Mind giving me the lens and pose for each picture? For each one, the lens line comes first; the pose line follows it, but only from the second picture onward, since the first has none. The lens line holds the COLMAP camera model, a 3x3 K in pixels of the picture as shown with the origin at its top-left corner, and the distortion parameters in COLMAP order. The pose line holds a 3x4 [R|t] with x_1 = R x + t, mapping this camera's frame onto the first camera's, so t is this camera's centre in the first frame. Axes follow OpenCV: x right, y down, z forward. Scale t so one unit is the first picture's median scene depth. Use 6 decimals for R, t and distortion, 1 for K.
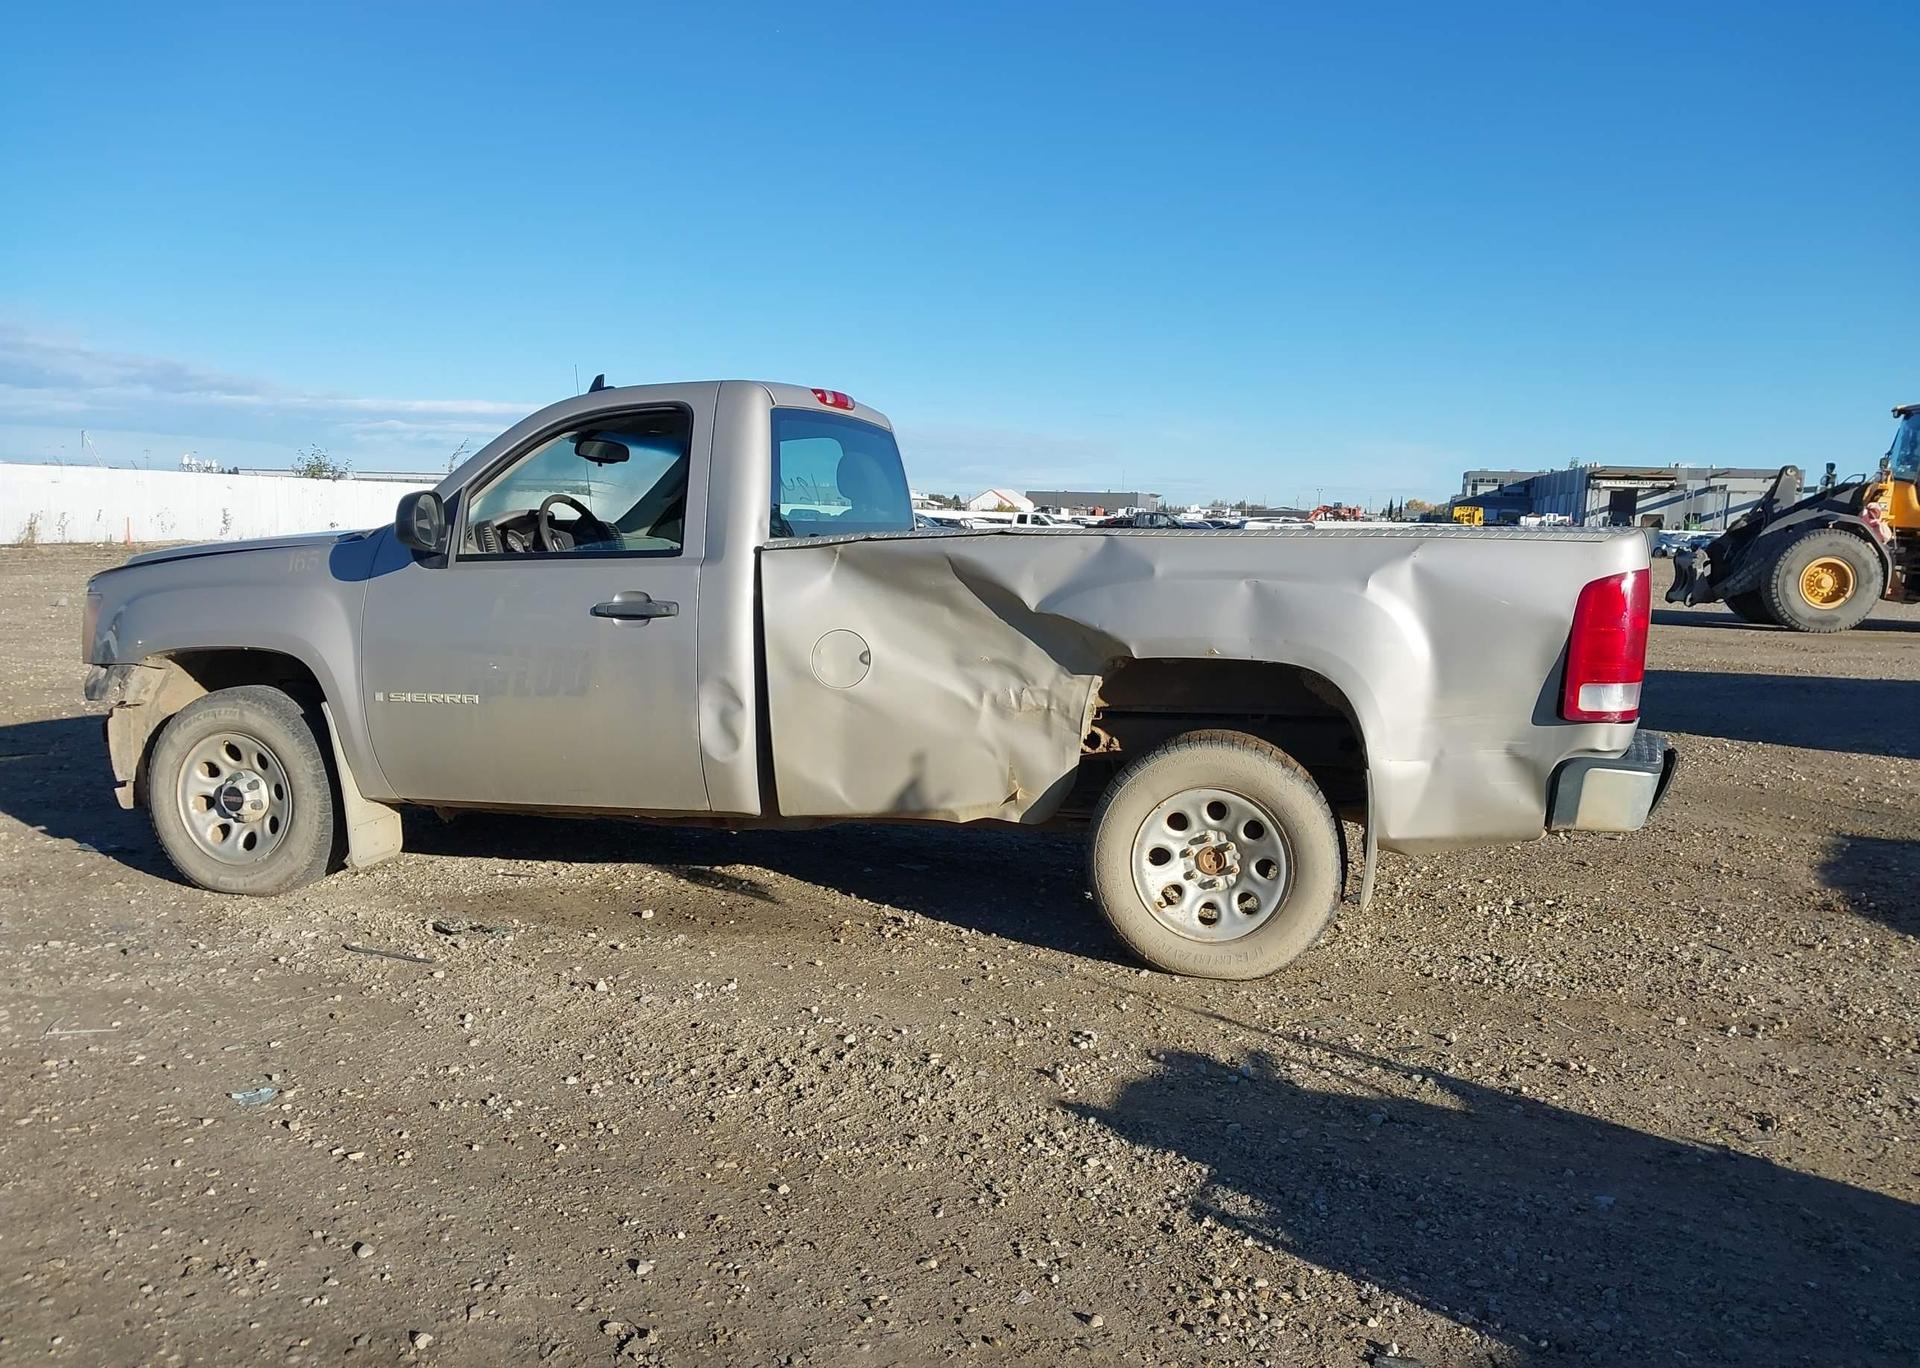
lens RADIAL K [[1551.5, 0, 1021.6], [0, 1551.5, 734.1], [0, 0, 1]] dist [0.038684, -0.055395]
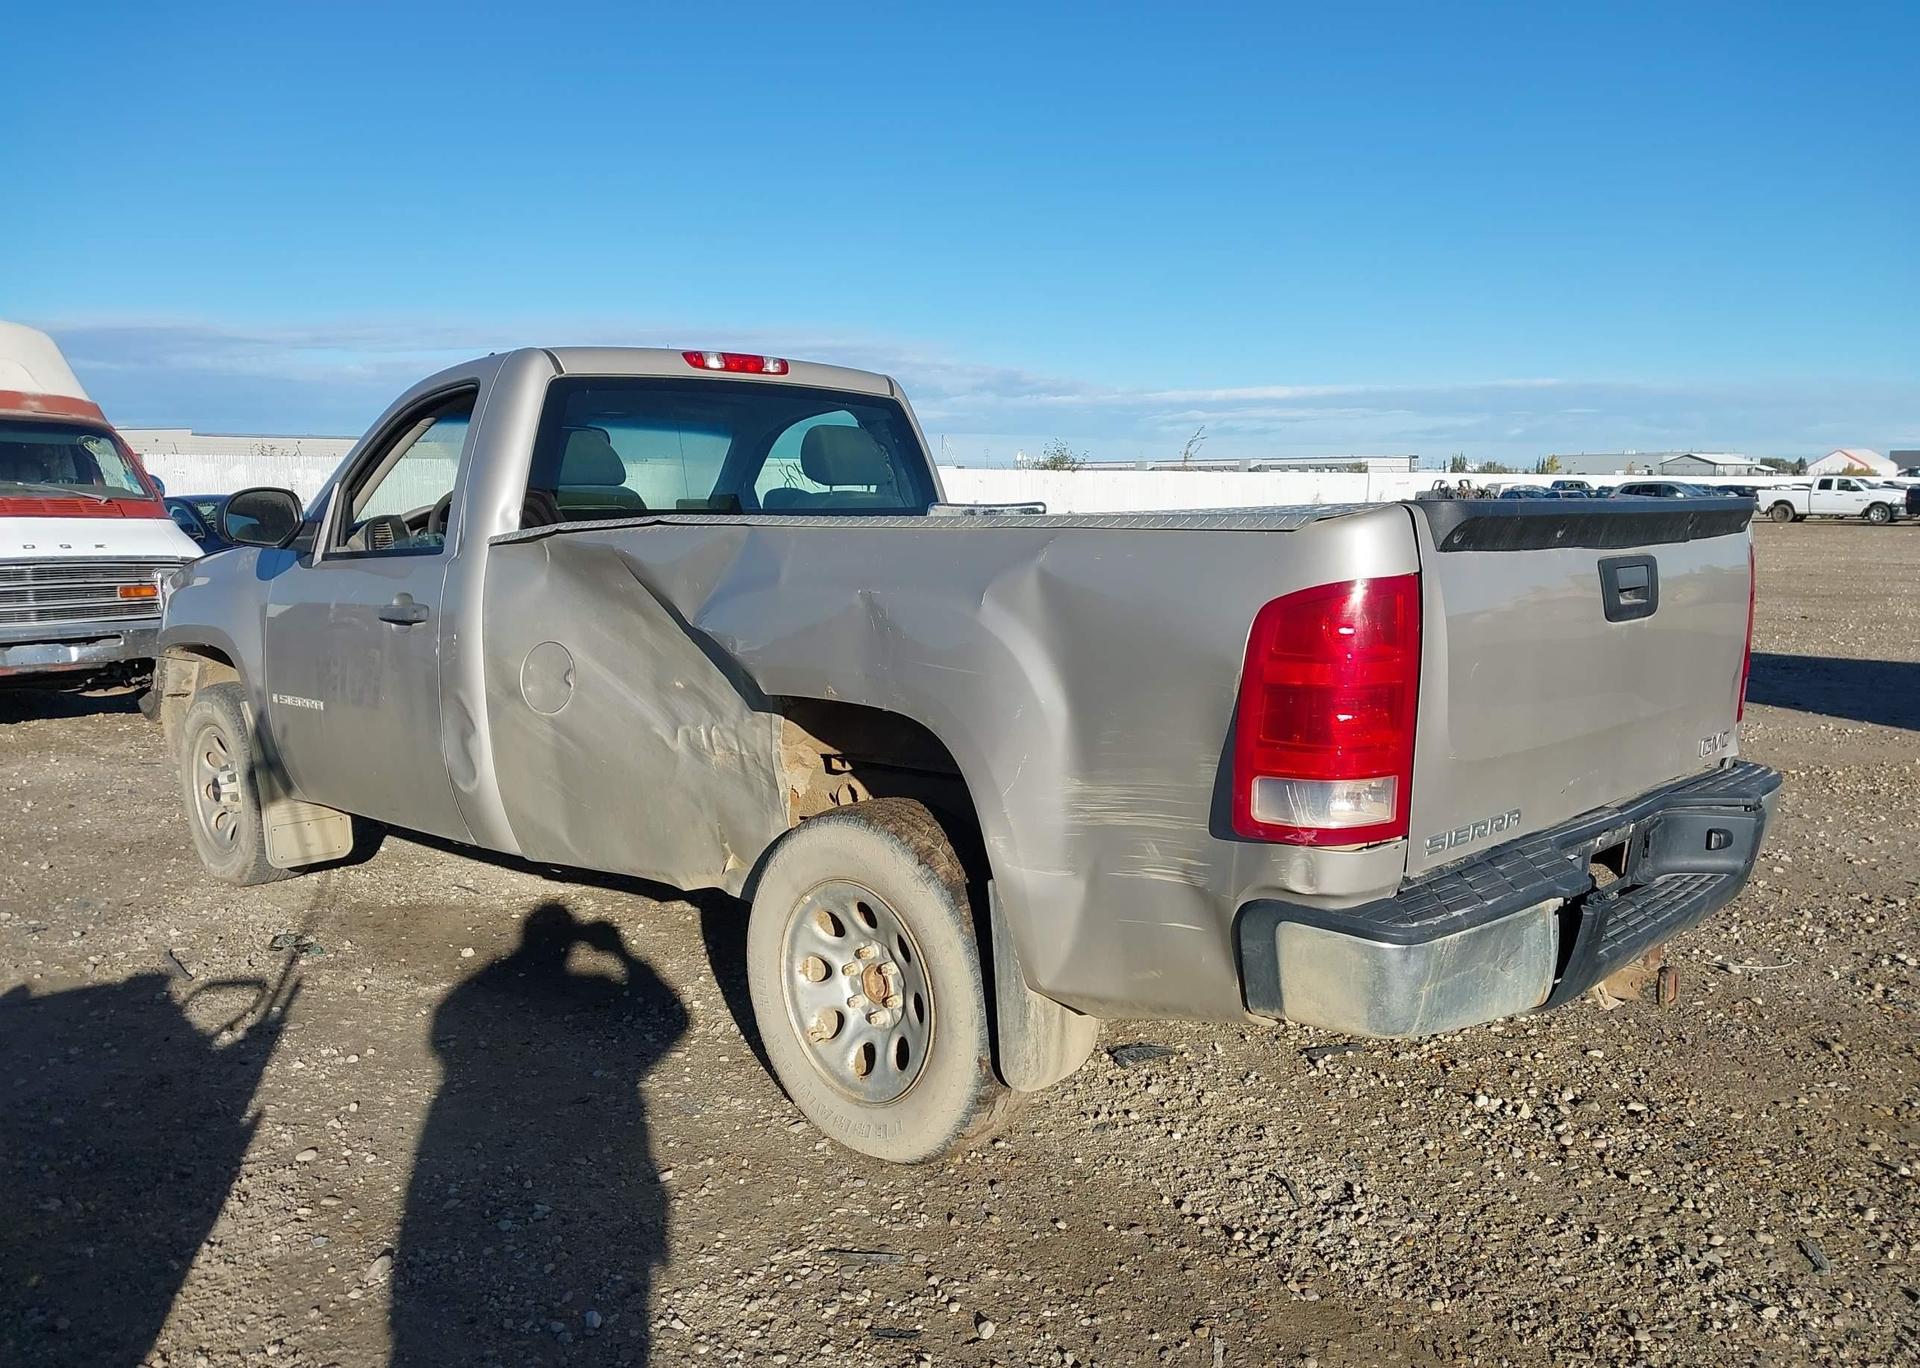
lens RADIAL K [[1551.5, 0, 1035.8], [0, 1551.5, 709.3], [0, 0, 1]] dist [0.038684, -0.055395]
pose [[0.857095, 0.046473, -0.513058, 0.506044], [-0.047796, 0.998801, 0.010625, -0.050625], [0.512936, 0.015415, 0.858288, 0.404813]]
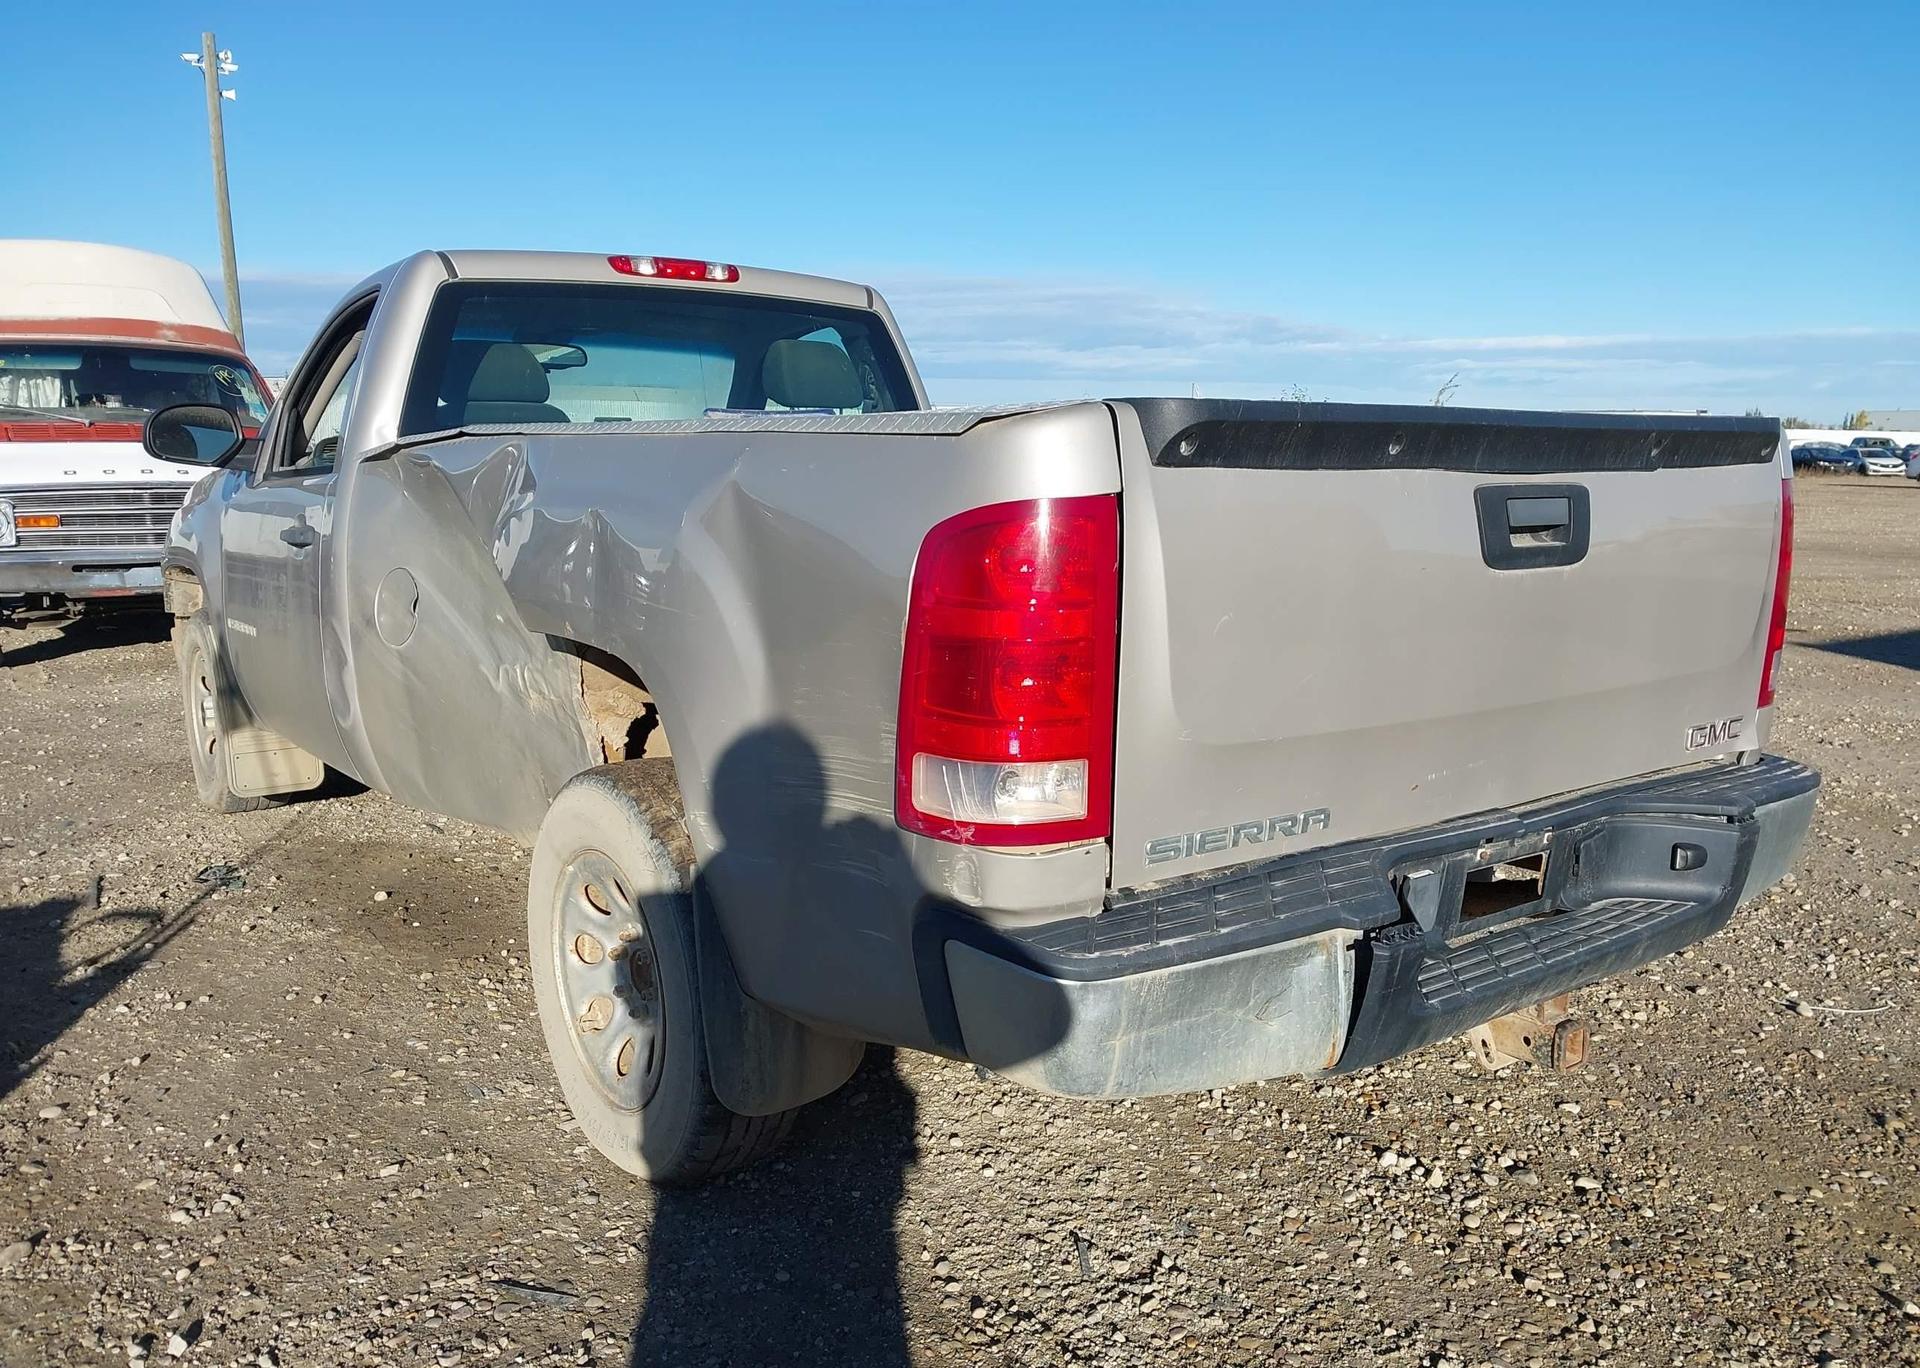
lens RADIAL K [[1551.5, 0, 1021.2], [0, 1551.5, 704.7], [0, 0, 1]] dist [0.038684, -0.055395]
pose [[0.756626, 0.092791, -0.647230, 0.580500], [-0.080302, 0.995573, 0.048857, -0.059889], [0.648898, 0.015007, 0.760728, 0.592070]]
